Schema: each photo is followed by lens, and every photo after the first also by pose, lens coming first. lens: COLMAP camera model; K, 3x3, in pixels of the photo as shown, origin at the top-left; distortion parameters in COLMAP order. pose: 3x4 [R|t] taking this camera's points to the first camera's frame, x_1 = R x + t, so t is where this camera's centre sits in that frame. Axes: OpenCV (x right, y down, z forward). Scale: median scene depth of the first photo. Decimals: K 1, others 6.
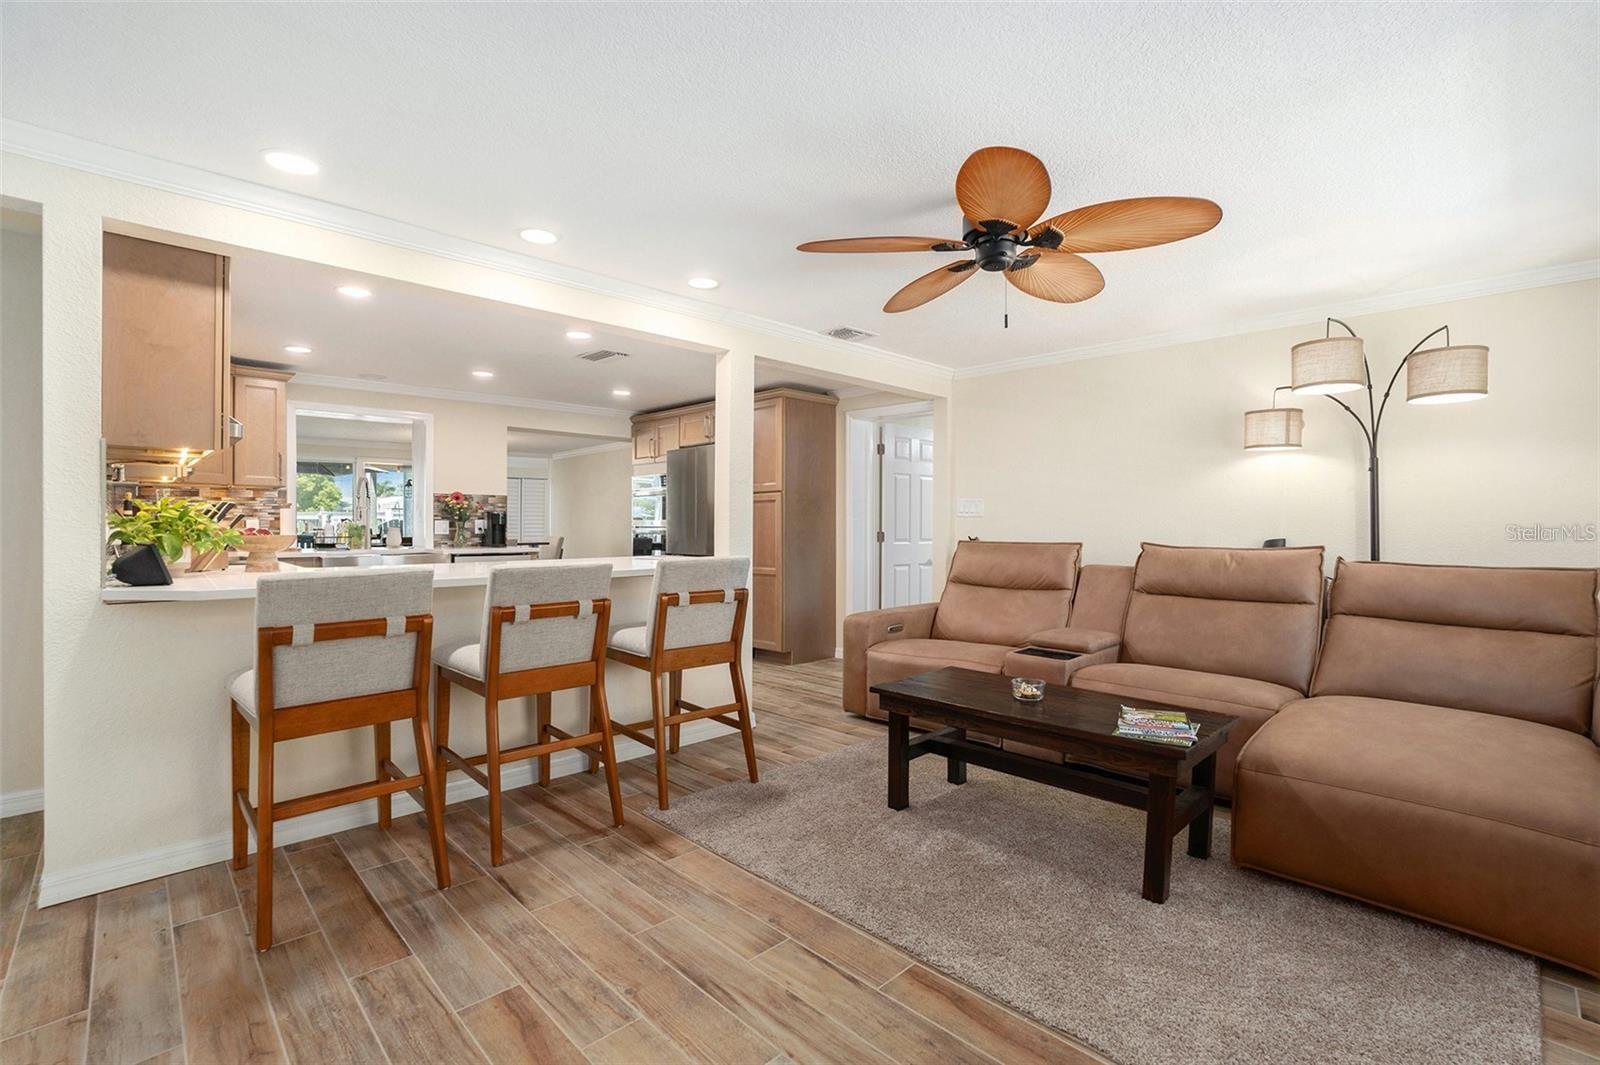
lens RADIAL K [[730.4, 0, 767.6], [0, 730.4, 517.0], [0, 0, 1]] dist [-0.032320, 0.012175]
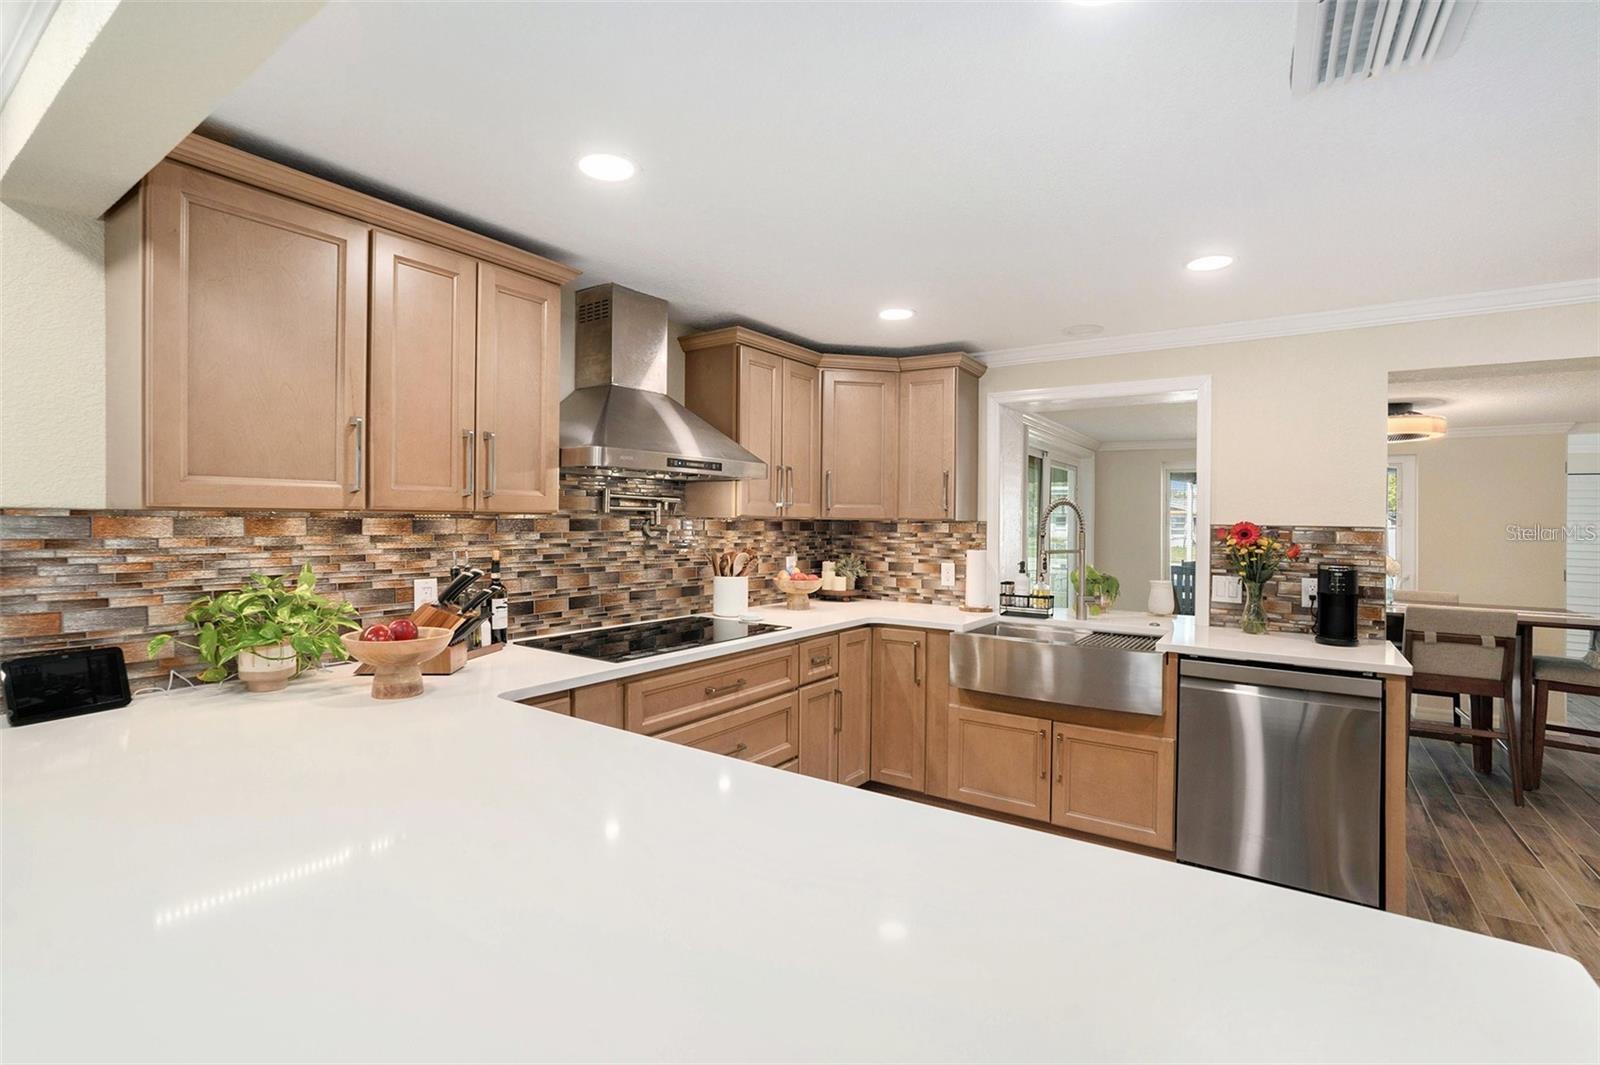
lens RADIAL K [[730.4, 0, 808.0], [0, 730.4, 533.2], [0, 0, 1]] dist [-0.032320, 0.012175]
pose [[0.241869, 0.021322, -0.970075, -0.015399], [-0.003430, 0.999771, 0.021119, -0.036132], [0.970303, -0.001780, 0.241887, 0.577596]]
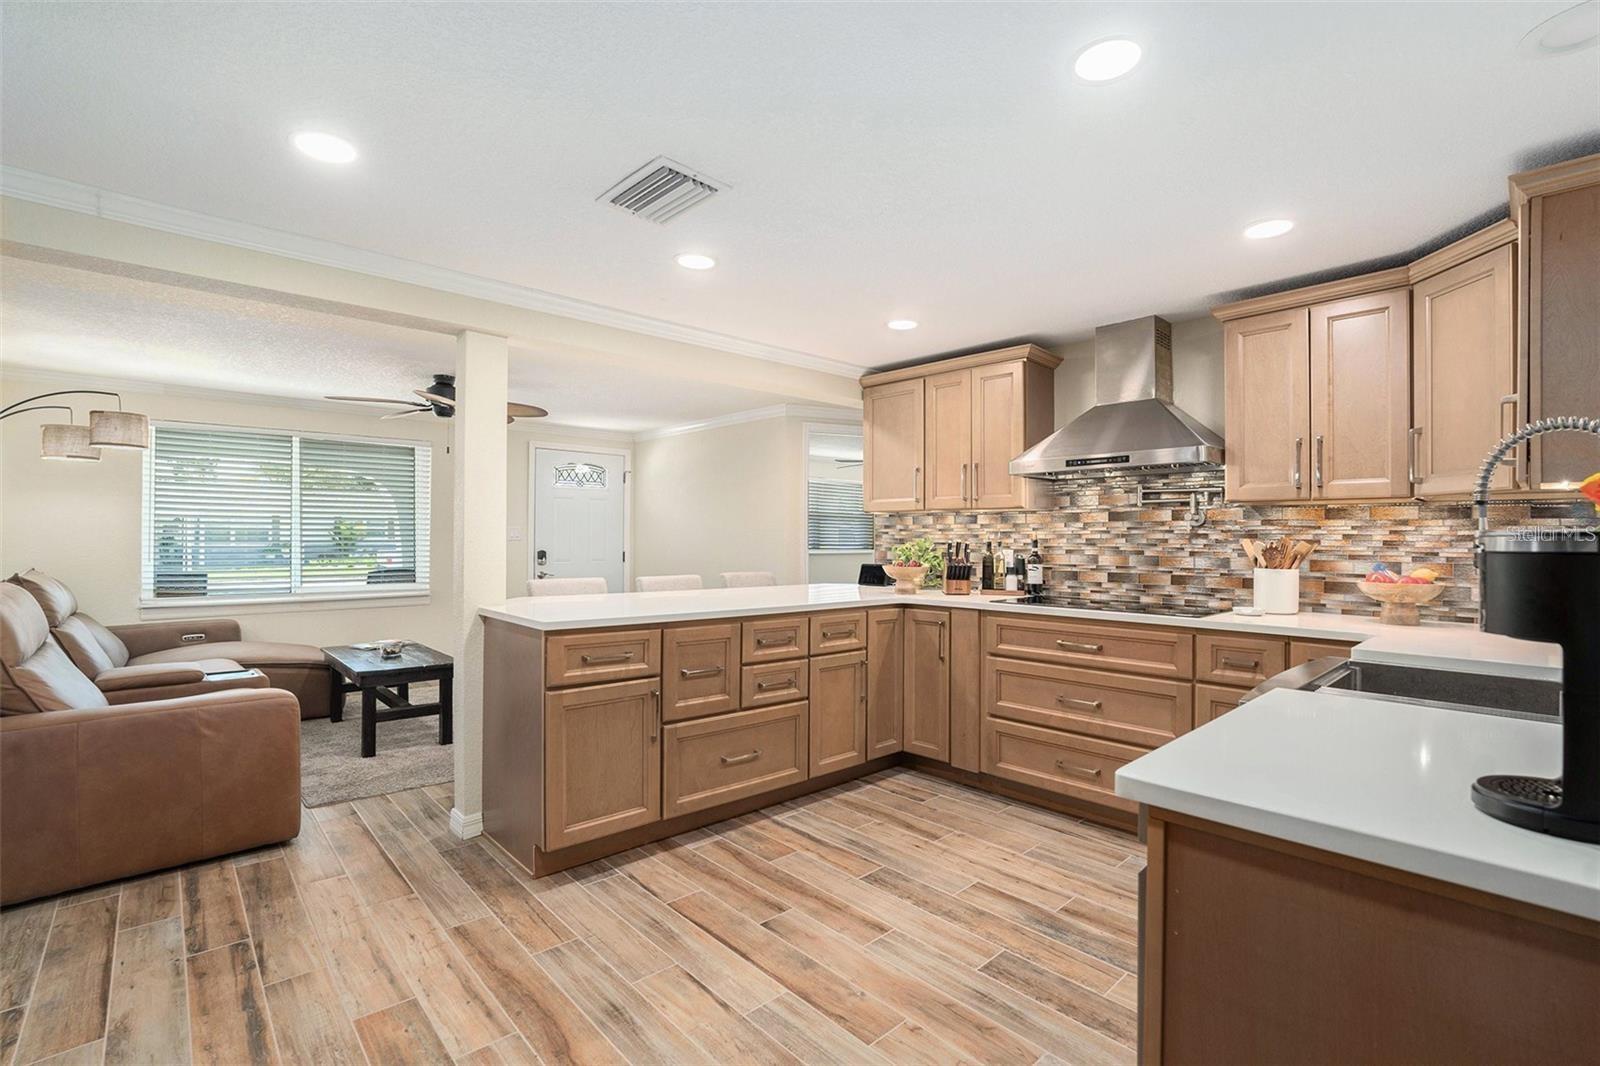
lens RADIAL K [[730.4, 0, 801.2], [0, 730.4, 531.2], [0, 0, 1]] dist [-0.032320, 0.012175]
pose [[-0.999820, -0.004374, -0.018447, -0.238167], [-0.004079, 0.999864, -0.015979, -0.007972], [0.018514, -0.015901, -0.999702, 1.142149]]
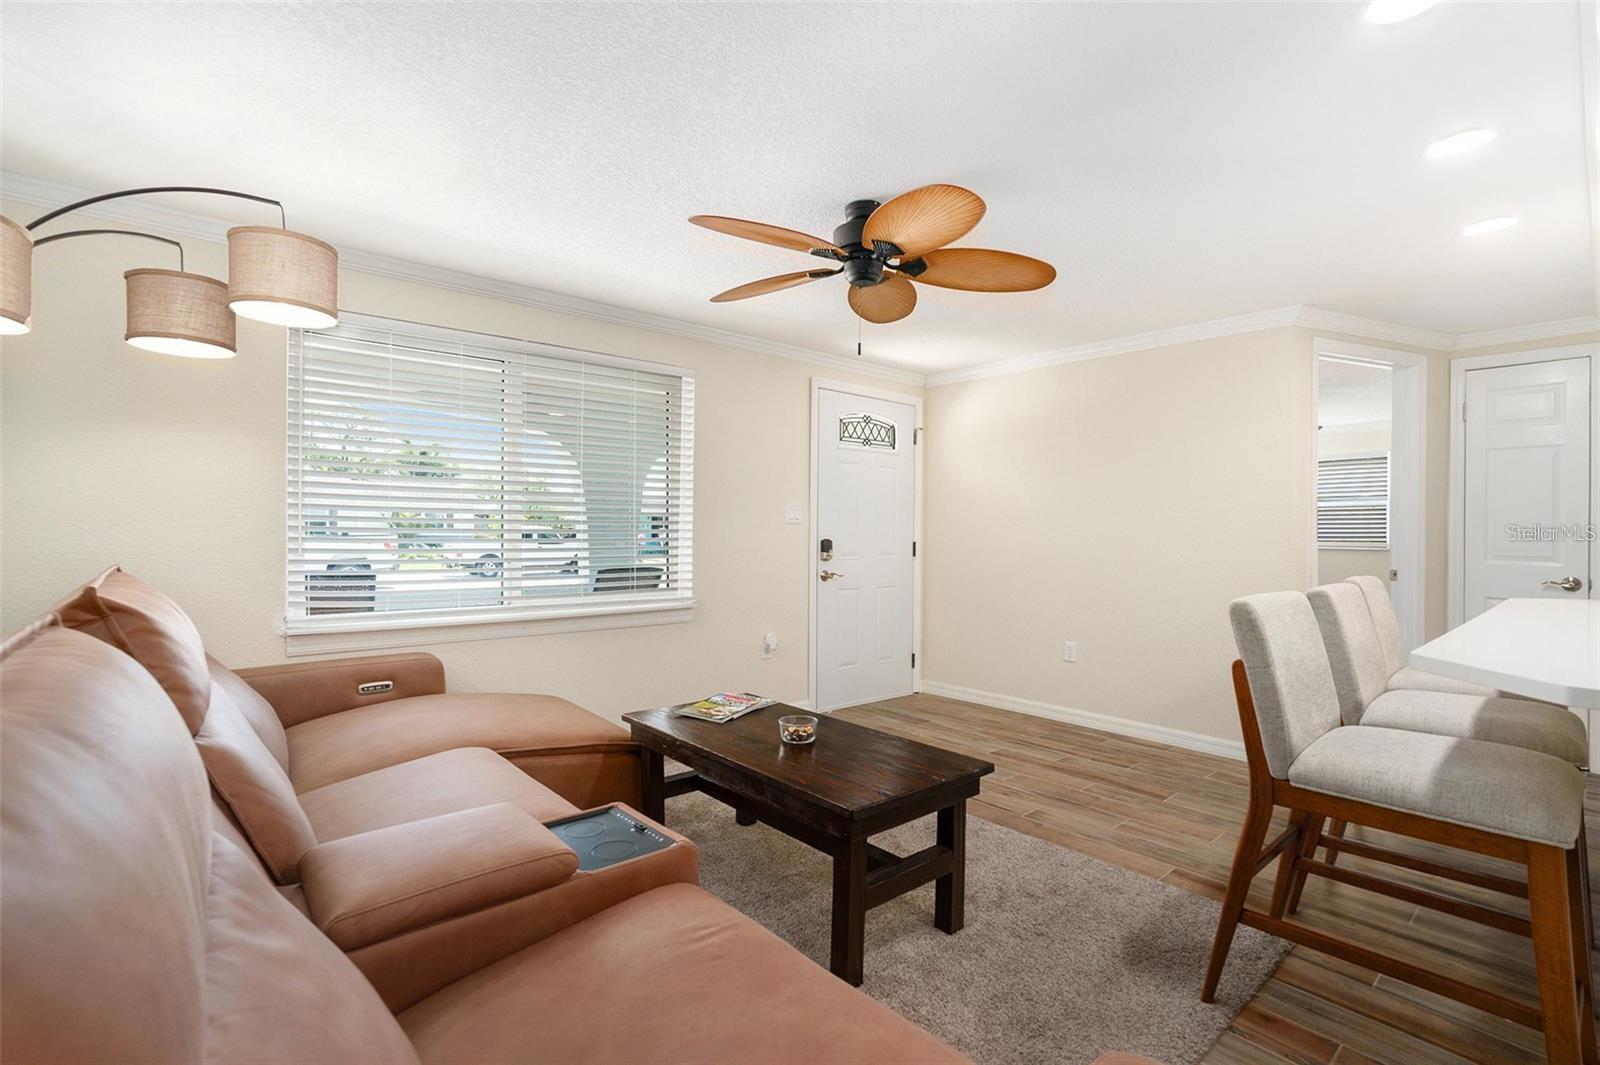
lens RADIAL K [[730.4, 0, 810.2], [0, 730.4, 537.4], [0, 0, 1]] dist [-0.032320, 0.012175]
pose [[-0.999941, -0.006396, 0.008787, 0.143282], [-0.006406, 0.999979, -0.001086, 0.004220], [-0.008780, -0.001142, -0.999961, 0.785193]]
